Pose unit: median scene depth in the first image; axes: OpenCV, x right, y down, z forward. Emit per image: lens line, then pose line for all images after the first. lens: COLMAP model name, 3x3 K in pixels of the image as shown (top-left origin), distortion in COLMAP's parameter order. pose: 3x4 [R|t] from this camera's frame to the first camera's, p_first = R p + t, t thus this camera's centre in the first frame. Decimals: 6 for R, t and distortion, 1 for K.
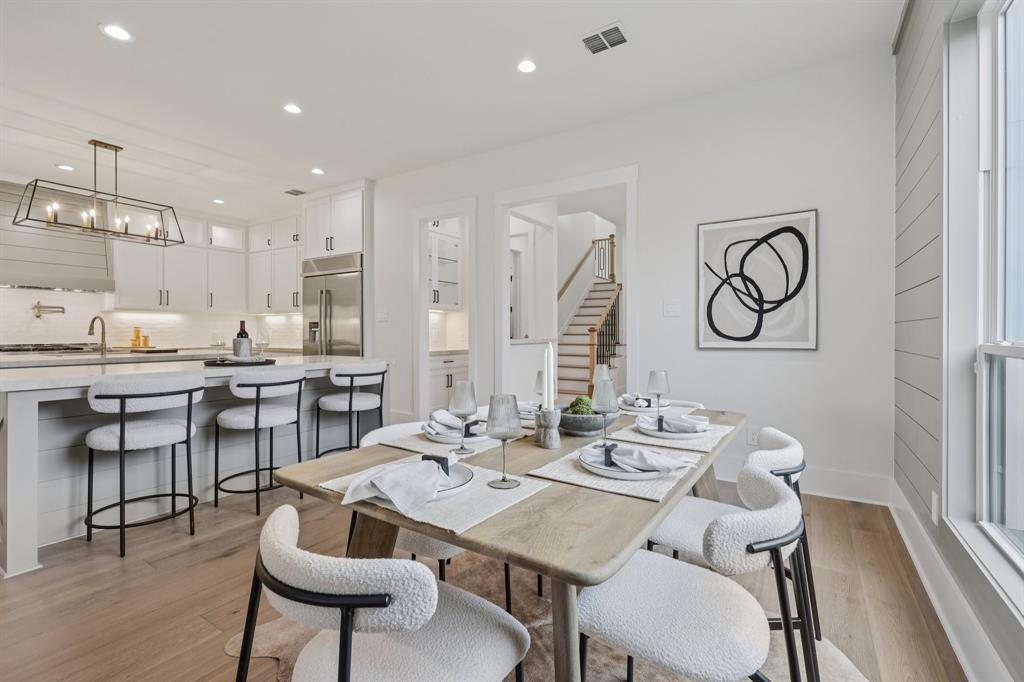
lens RADIAL K [[459.8, 0, 515.7], [0, 459.8, 337.4], [0, 0, 1]] dist [-0.001971, 0.000467]
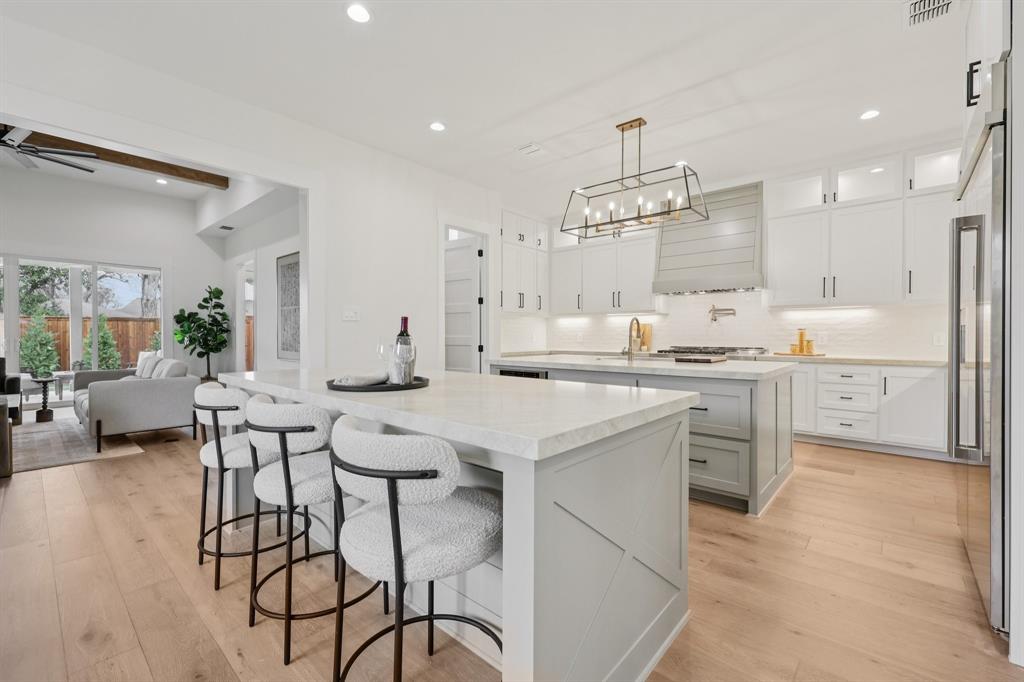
lens RADIAL K [[437.8, 0, 515.1], [0, 437.8, 339.0], [0, 0, 1]] dist [0.003369, 0.000595]
pose [[-0.152679, 0.007495, -0.988247, -0.014645], [-0.010239, 0.999906, 0.009166, -0.007361], [0.988223, 0.011518, -0.152588, 0.704006]]
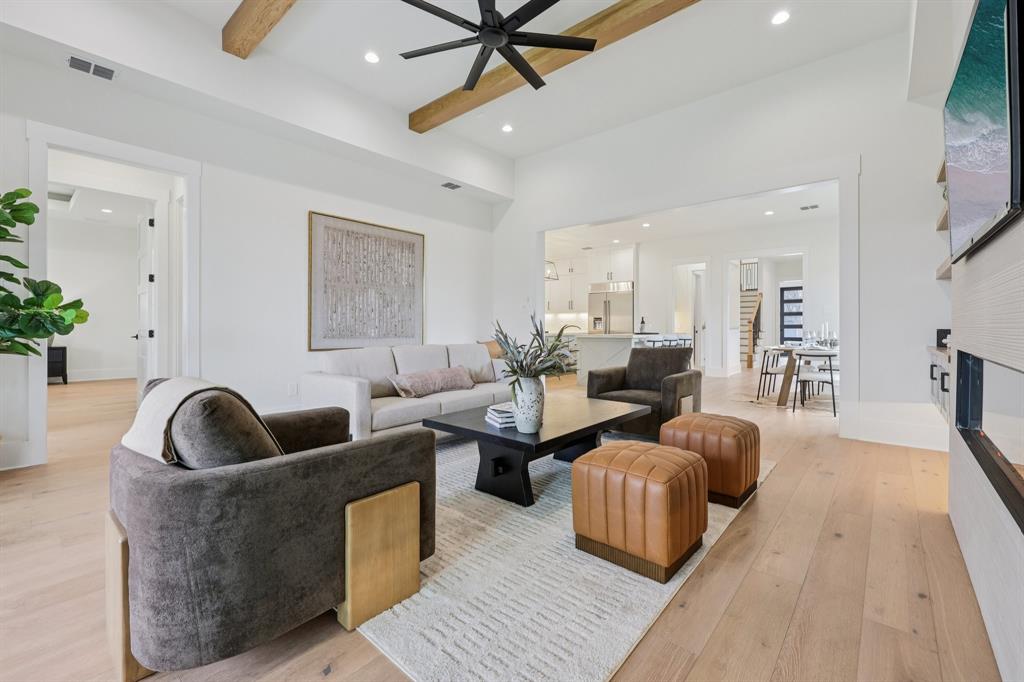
lens RADIAL K [[437.8, 0, 513.2], [0, 437.8, 333.7], [0, 0, 1]] dist [0.003369, 0.000595]
pose [[0.990013, 0.000655, -0.140971, -0.540259], [-0.000360, 0.999998, 0.002122, 0.026851], [0.140972, -0.002050, 0.990011, -0.816028]]
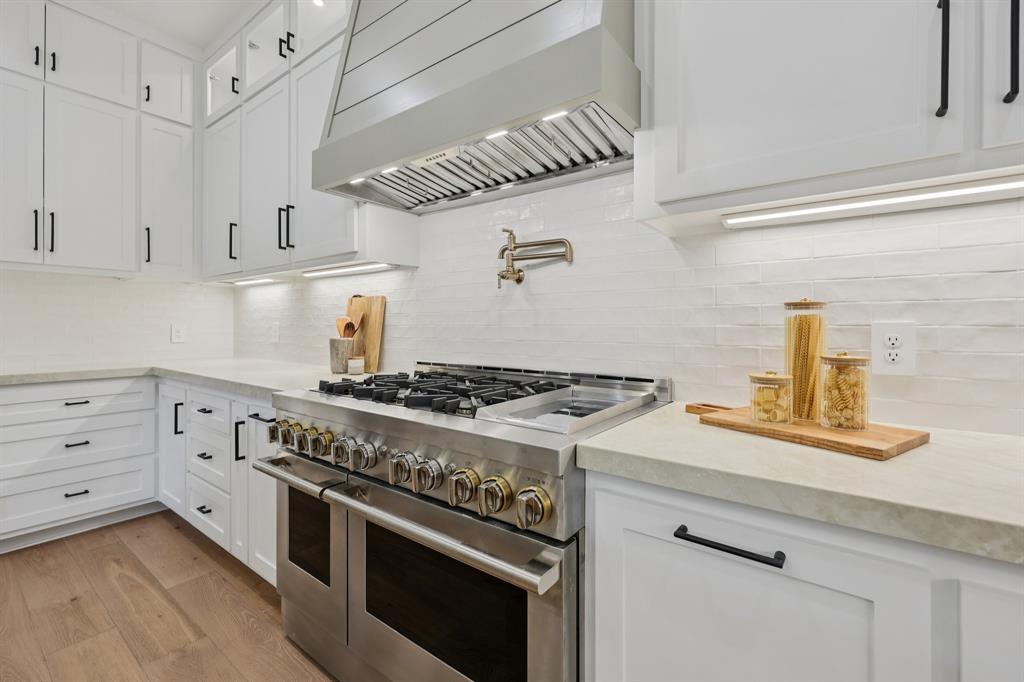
lens RADIAL K [[437.8, 0, 518.3], [0, 437.8, 321.7], [0, 0, 1]] dist [0.003369, 0.000595]
pose [[-0.067899, -0.006594, -0.997670, -0.733124], [-0.012476, 0.999906, -0.005759, -0.014450], [0.997614, 0.012056, -0.067975, 1.010623]]
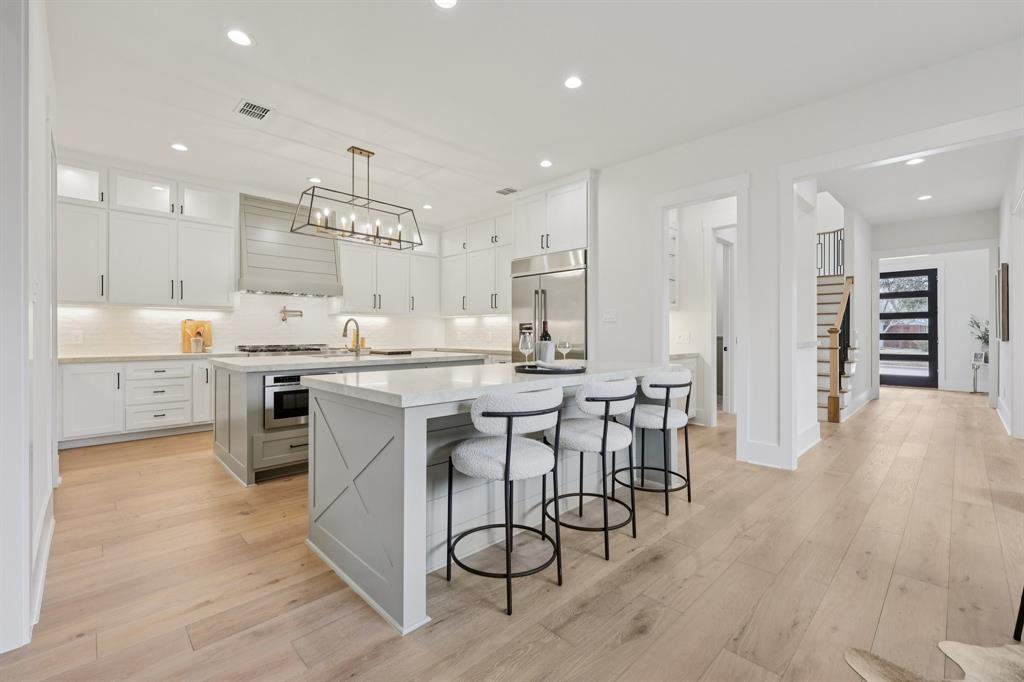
lens RADIAL K [[437.8, 0, 511.5], [0, 437.8, 336.1], [0, 0, 1]] dist [0.003369, 0.000595]
pose [[0.973820, 0.000033, -0.227321, -0.265273], [-0.001234, 0.999986, -0.005142, -0.001845], [0.227318, 0.005287, 0.973806, 0.098312]]
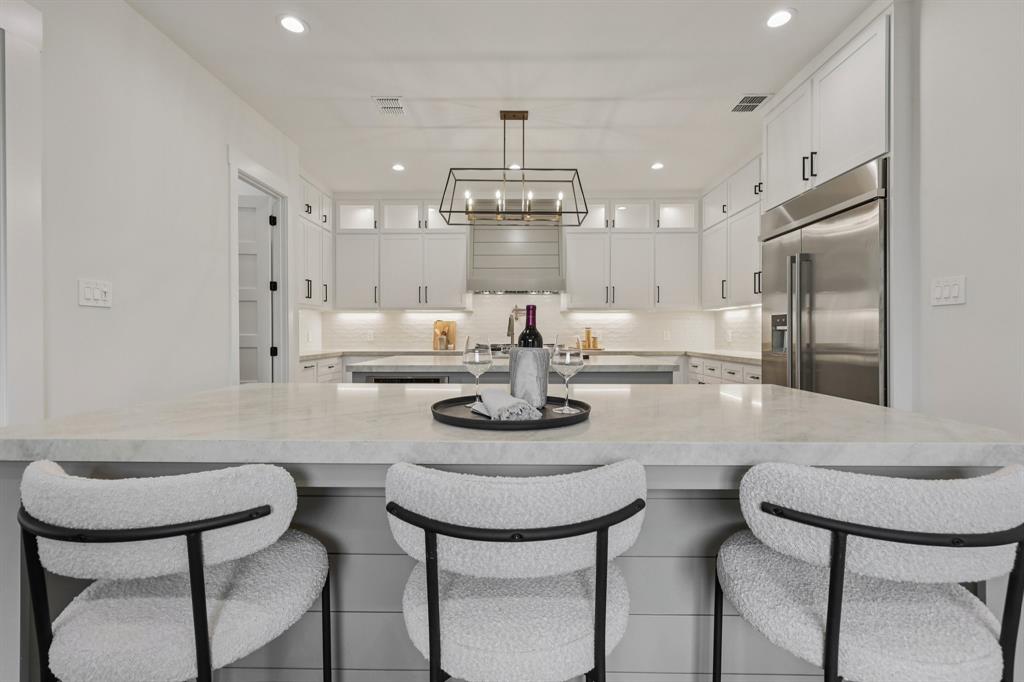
lens RADIAL K [[437.8, 0, 516.3], [0, 437.8, 336.3], [0, 0, 1]] dist [0.003369, 0.000595]
pose [[0.526948, 0.004615, -0.849885, -0.150420], [-0.007421, 0.999972, 0.000829, -0.004725], [0.849865, 0.005870, 0.526967, 0.443650]]
